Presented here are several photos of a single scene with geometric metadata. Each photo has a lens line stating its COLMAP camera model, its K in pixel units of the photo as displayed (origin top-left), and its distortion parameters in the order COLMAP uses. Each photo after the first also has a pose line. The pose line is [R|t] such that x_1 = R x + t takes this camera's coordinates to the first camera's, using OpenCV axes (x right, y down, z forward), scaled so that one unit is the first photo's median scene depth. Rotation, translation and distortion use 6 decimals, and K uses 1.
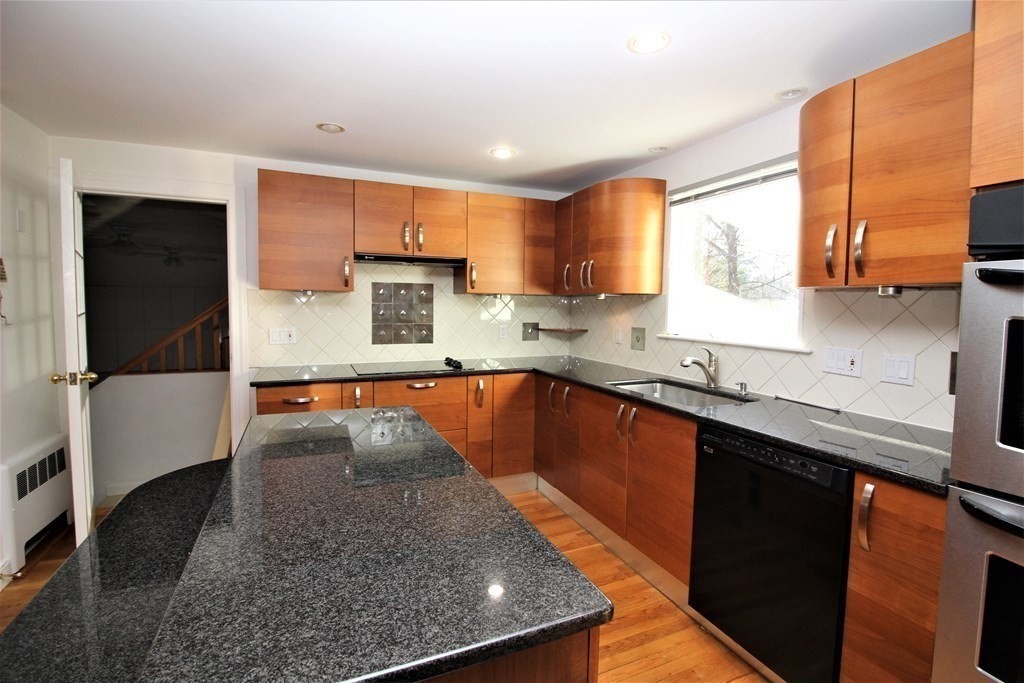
lens RADIAL K [[476.8, 0, 513.4], [0, 476.8, 337.3], [0, 0, 1]] dist [-0.004371, -0.005052]
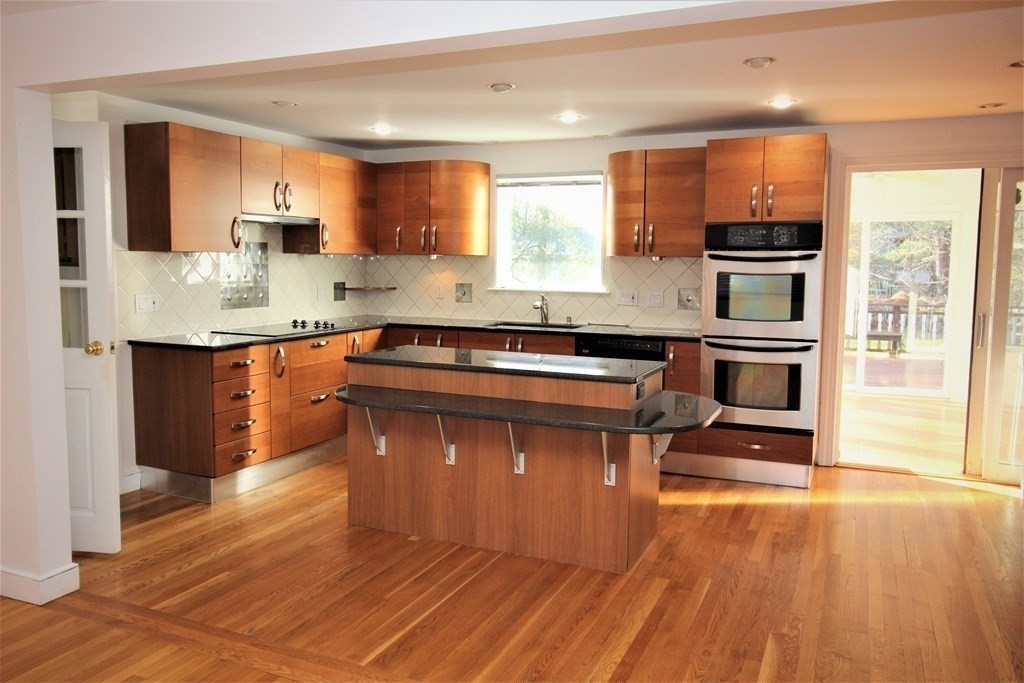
lens RADIAL K [[774.5, 0, 517.1], [0, 774.5, 338.9], [0, 0, 1]] dist [-0.002301, -0.000779]
pose [[0.733474, -0.074449, 0.675628, -0.979222], [0.045869, 0.997139, 0.060081, 0.008103], [-0.678168, -0.013077, 0.734790, -0.520514]]
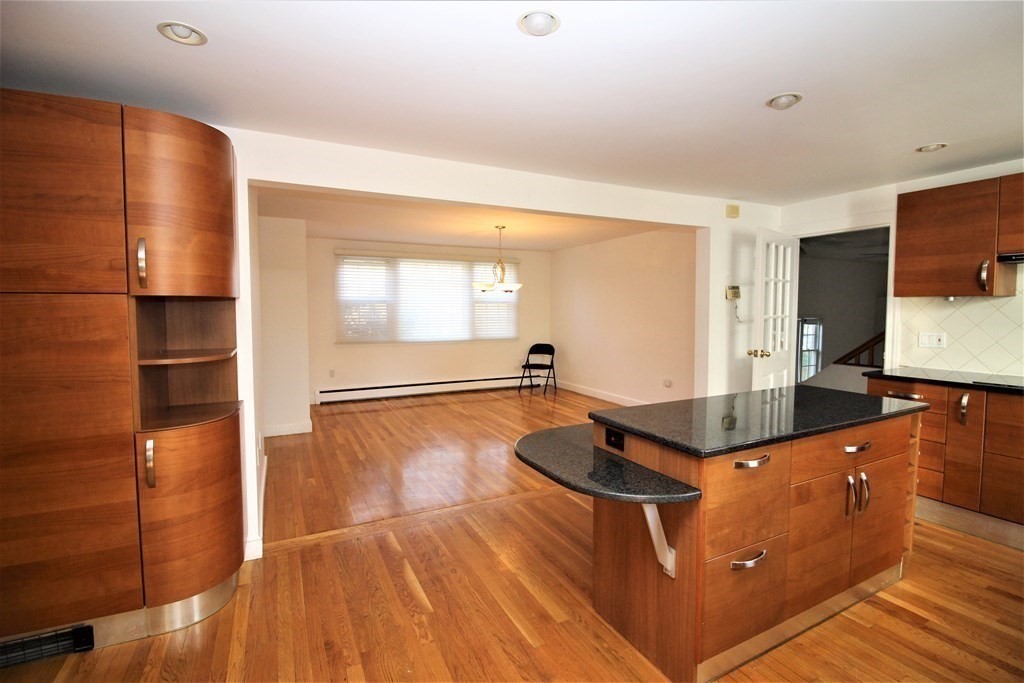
lens RADIAL K [[476.8, 0, 508.3], [0, 476.8, 332.4], [0, 0, 1]] dist [-0.004371, -0.005052]
pose [[0.046909, 0.042066, -0.998013, 0.533772], [-0.067475, 0.996964, 0.038851, 0.003253], [0.996618, 0.065518, 0.049605, 0.008484]]
